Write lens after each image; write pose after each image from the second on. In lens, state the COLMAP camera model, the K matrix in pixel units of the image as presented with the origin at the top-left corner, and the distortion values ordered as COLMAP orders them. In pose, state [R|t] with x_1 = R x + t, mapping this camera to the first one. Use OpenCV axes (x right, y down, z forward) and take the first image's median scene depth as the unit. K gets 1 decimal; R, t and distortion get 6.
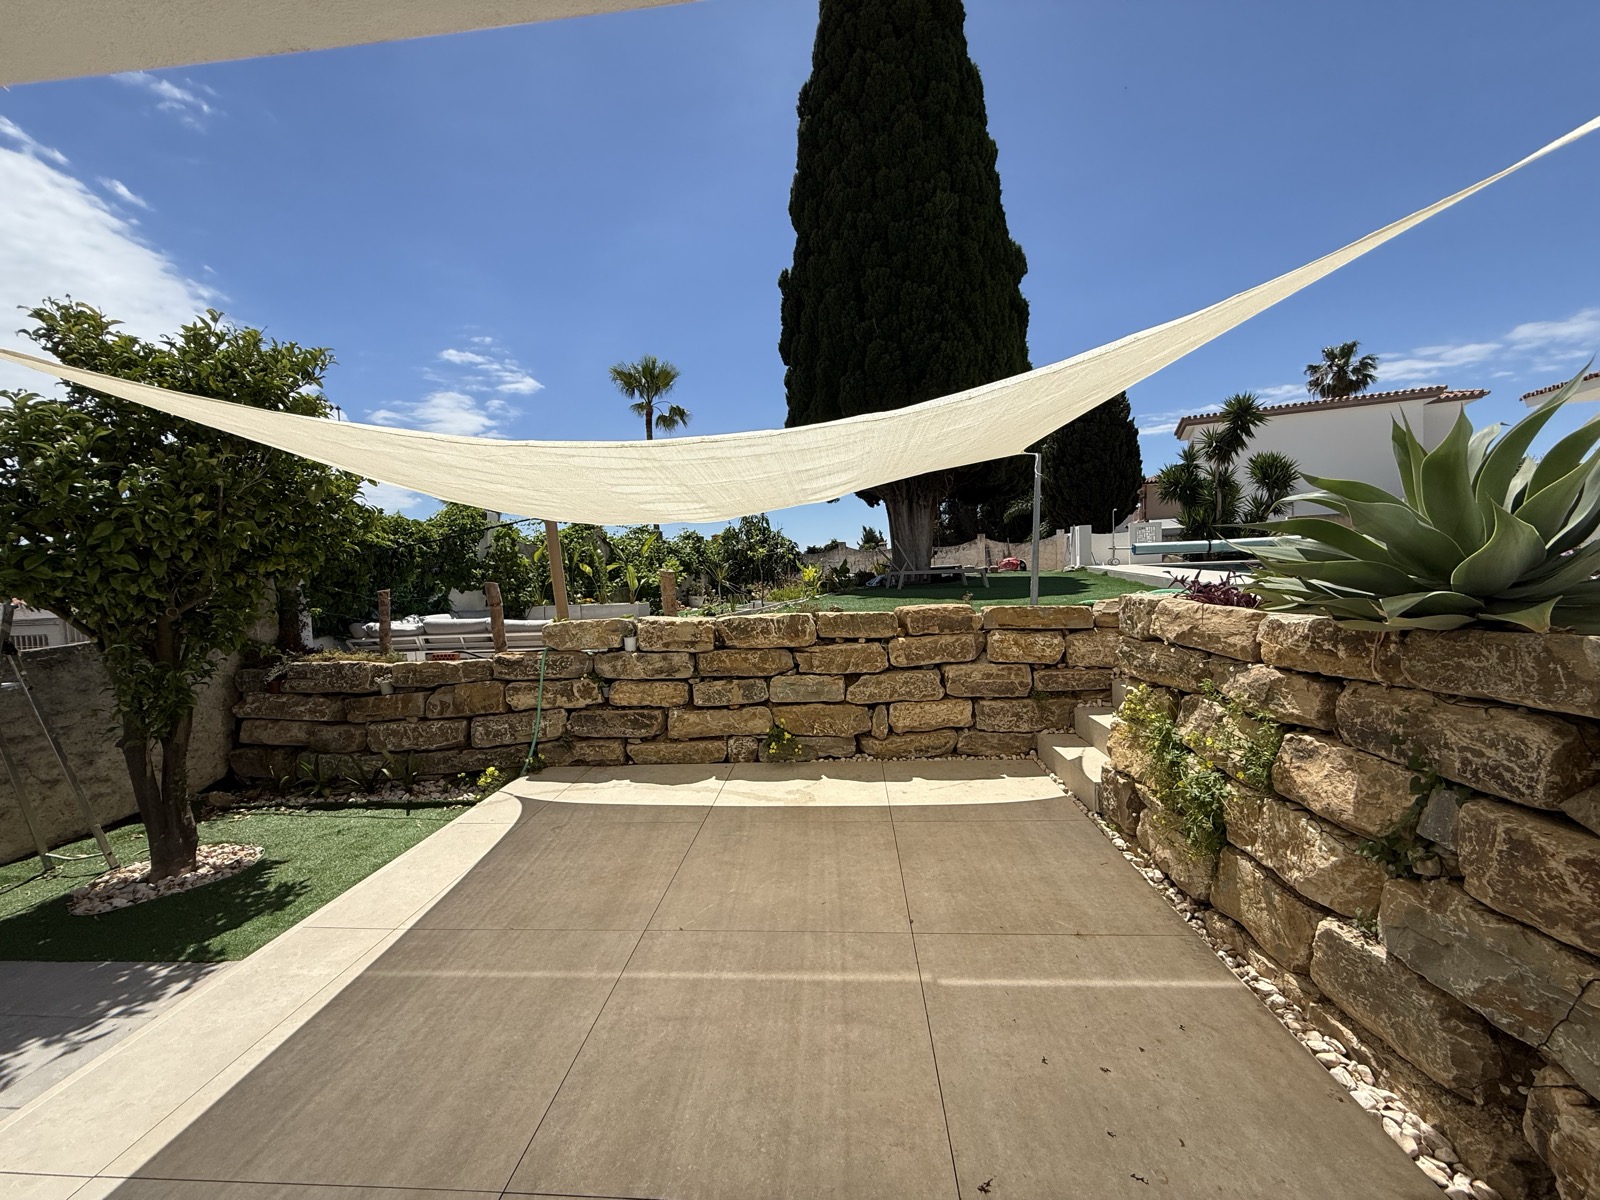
lens RADIAL K [[632.5, 0, 792.9], [0, 632.5, 601.5], [0, 0, 1]] dist [-0.006444, 0.000803]
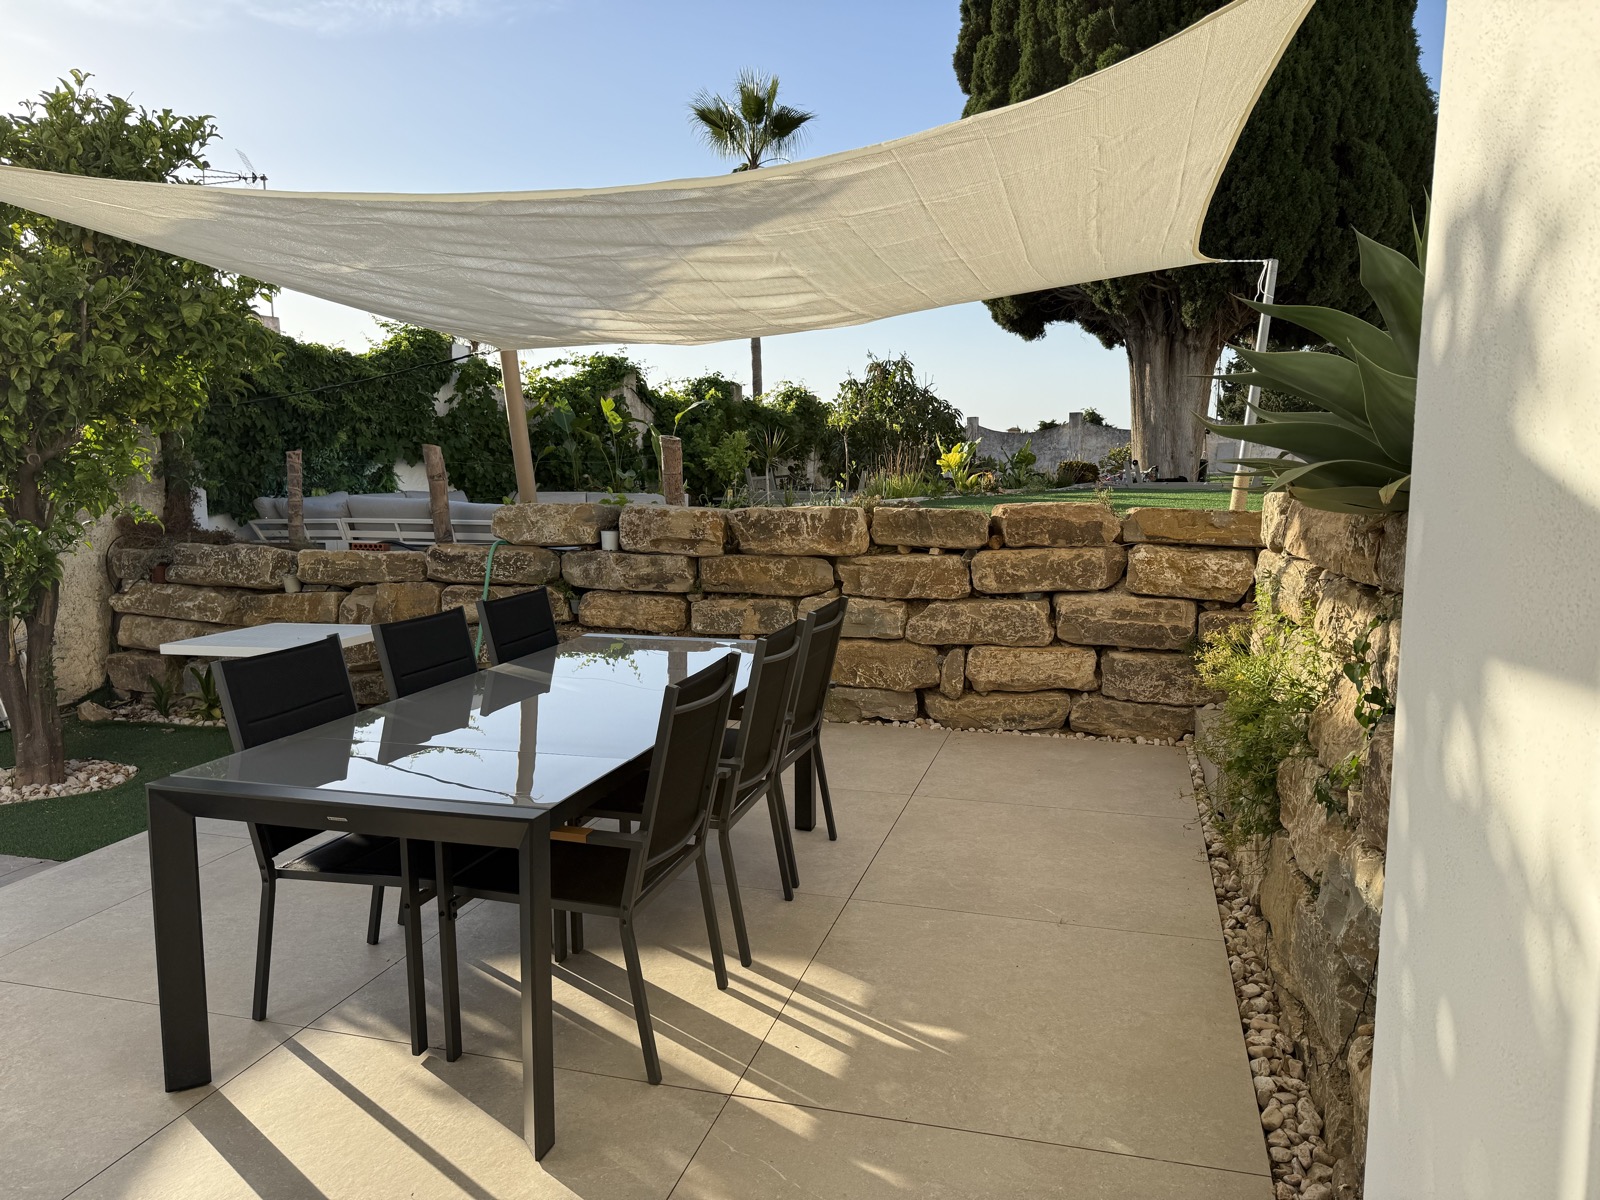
lens RADIAL K [[1120.9, 0, 805.4], [0, 1120.9, 606.6], [0, 0, 1]] dist [0.024170, -0.030859]
pose [[0.980485, 0.061563, -0.186706, 0.198321], [-0.046542, 0.995395, 0.083802, 0.028496], [0.191006, -0.073477, 0.978835, -0.179417]]
